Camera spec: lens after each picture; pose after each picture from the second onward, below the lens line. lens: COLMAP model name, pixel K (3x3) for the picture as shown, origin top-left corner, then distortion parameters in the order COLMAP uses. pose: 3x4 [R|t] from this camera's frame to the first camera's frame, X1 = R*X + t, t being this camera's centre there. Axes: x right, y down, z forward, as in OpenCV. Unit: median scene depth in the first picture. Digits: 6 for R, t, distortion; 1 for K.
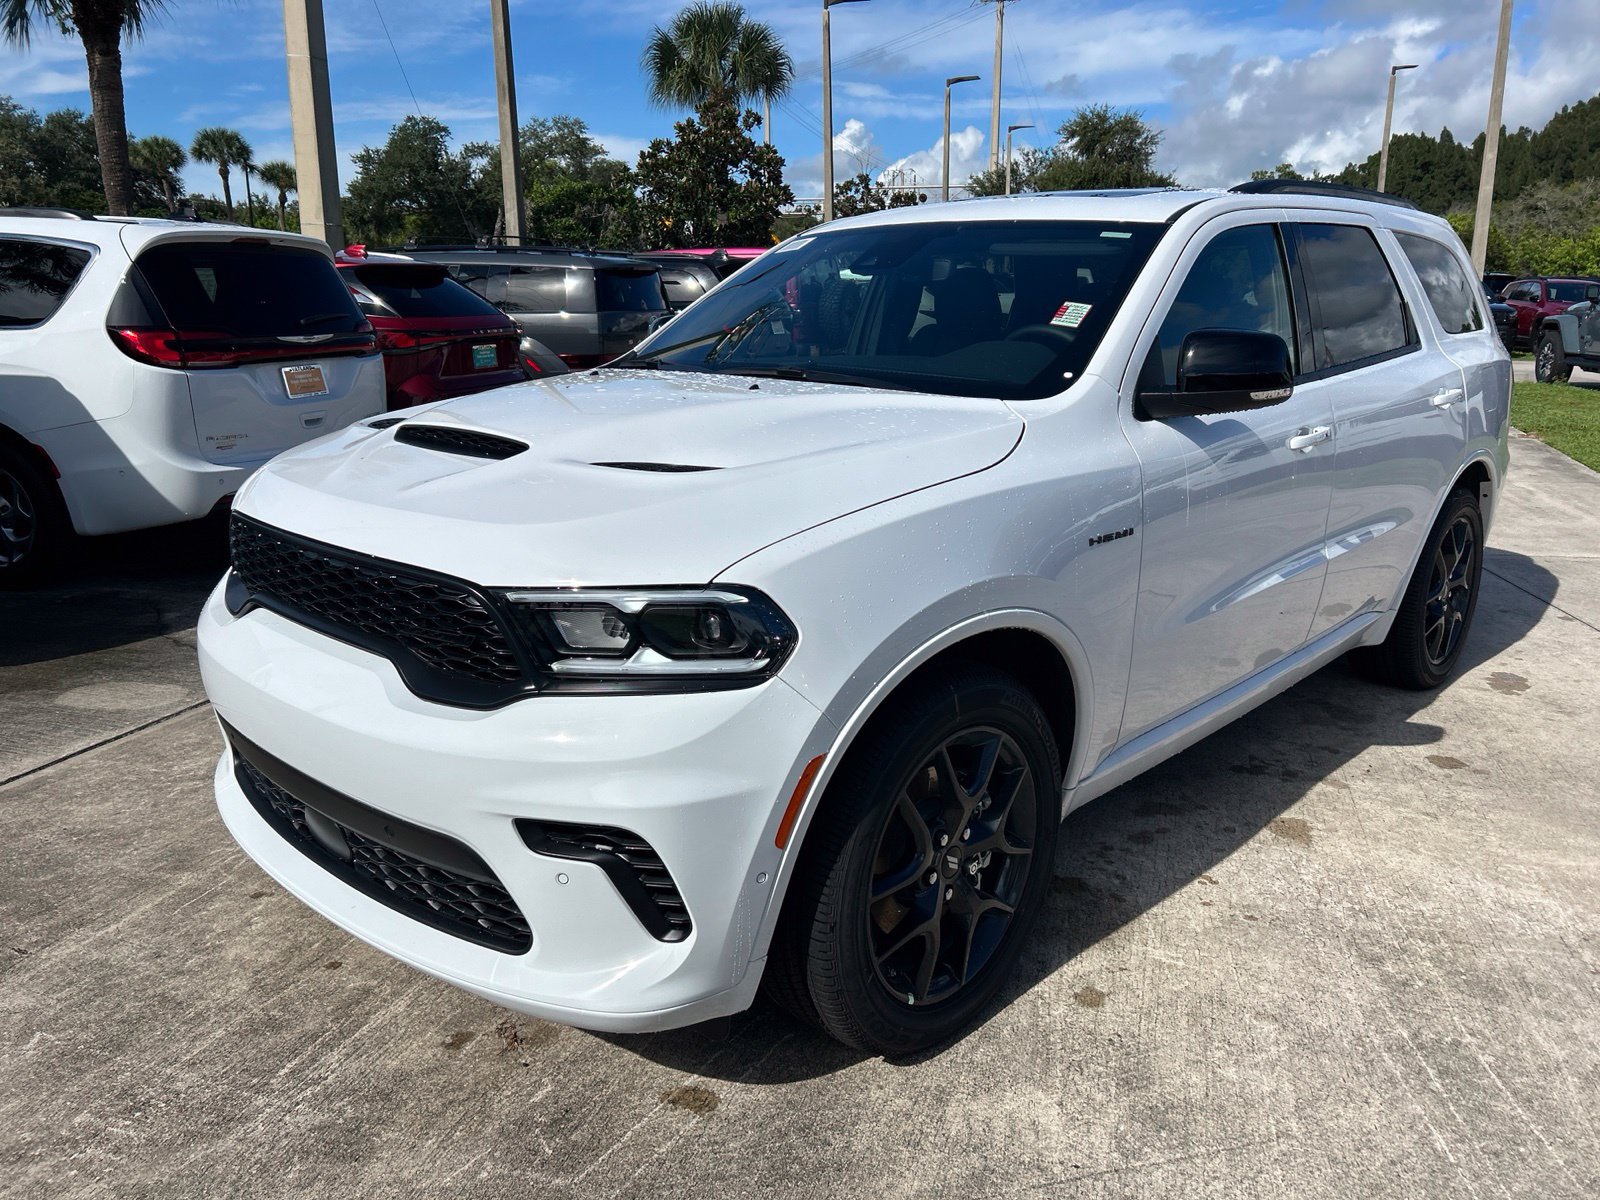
lens RADIAL K [[1204.6, 0, 793.2], [0, 1204.6, 597.2], [0, 0, 1]] dist [0.045417, -0.047782]
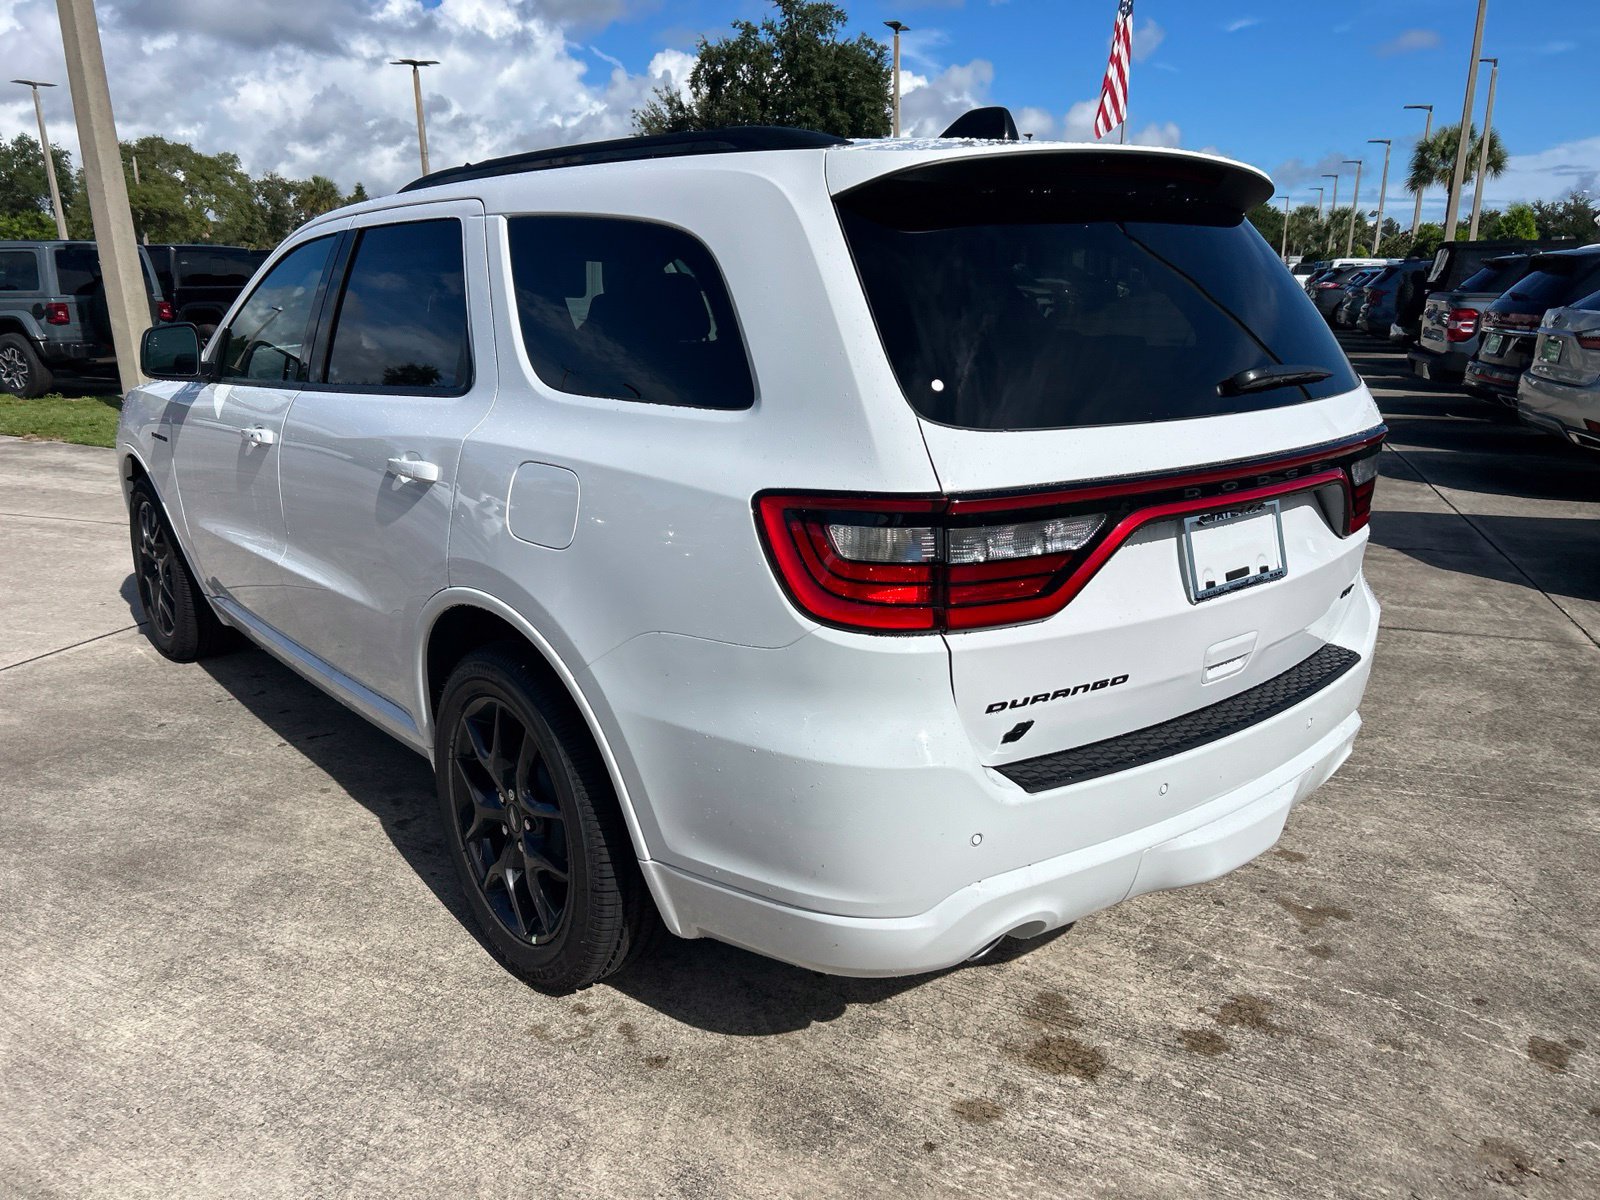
lens RADIAL K [[1204.6, 0, 796.5], [0, 1204.6, 616.9], [0, 0, 1]] dist [0.045417, -0.047782]
pose [[0.180971, -0.272419, 0.945007, -0.666628], [0.246888, 0.942687, 0.224470, -0.217756], [-0.951996, 0.192688, 0.237856, 0.770266]]
